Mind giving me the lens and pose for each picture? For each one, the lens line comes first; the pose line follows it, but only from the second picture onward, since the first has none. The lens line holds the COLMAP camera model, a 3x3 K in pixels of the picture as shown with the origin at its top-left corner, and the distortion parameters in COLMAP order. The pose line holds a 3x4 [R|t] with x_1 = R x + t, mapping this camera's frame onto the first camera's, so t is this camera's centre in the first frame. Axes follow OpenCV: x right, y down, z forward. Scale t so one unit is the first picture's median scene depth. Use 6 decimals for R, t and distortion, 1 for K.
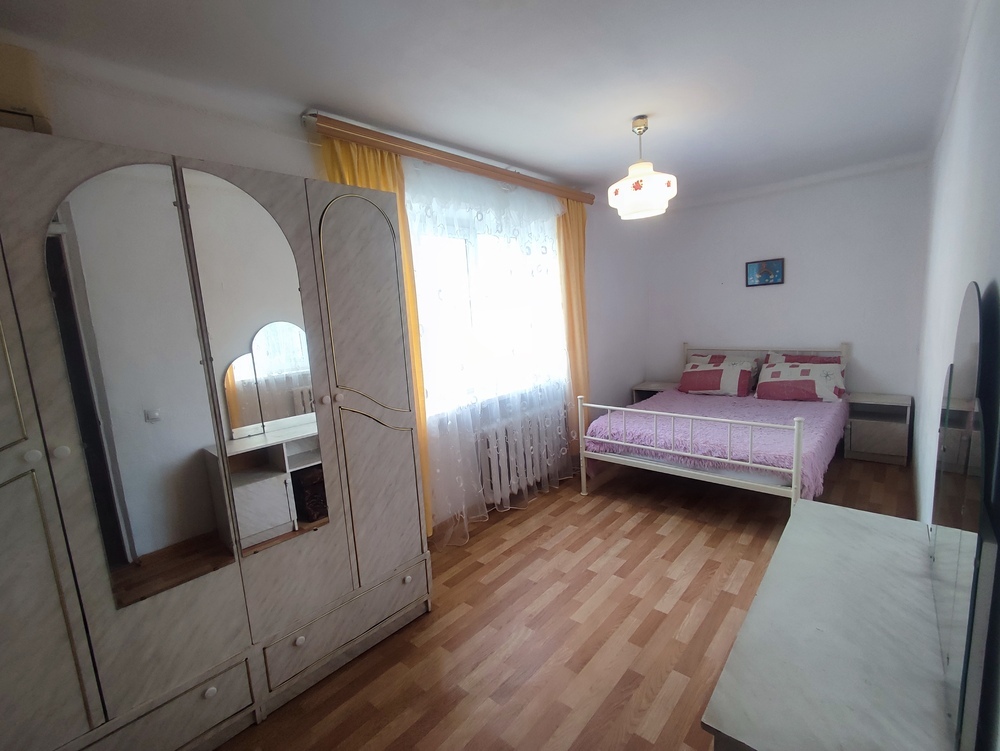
lens RADIAL K [[457.6, 0, 500.8], [0, 457.6, 380.1], [0, 0, 1]] dist [0.002948, -0.000080]
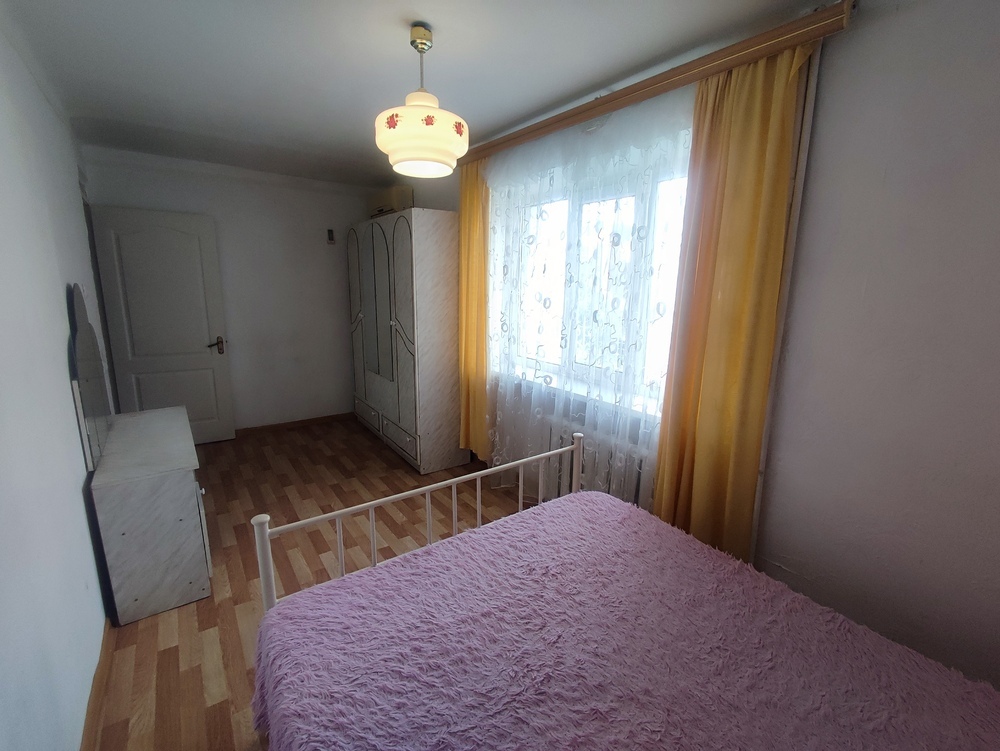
lens RADIAL K [[457.6, 0, 500.8], [0, 457.6, 380.1], [0, 0, 1]] dist [0.002948, -0.000080]
pose [[-0.228467, 0.272645, -0.934595, 1.271494], [-0.151494, 0.938334, 0.310770, -0.362089], [0.961692, 0.212586, -0.173075, 1.601101]]
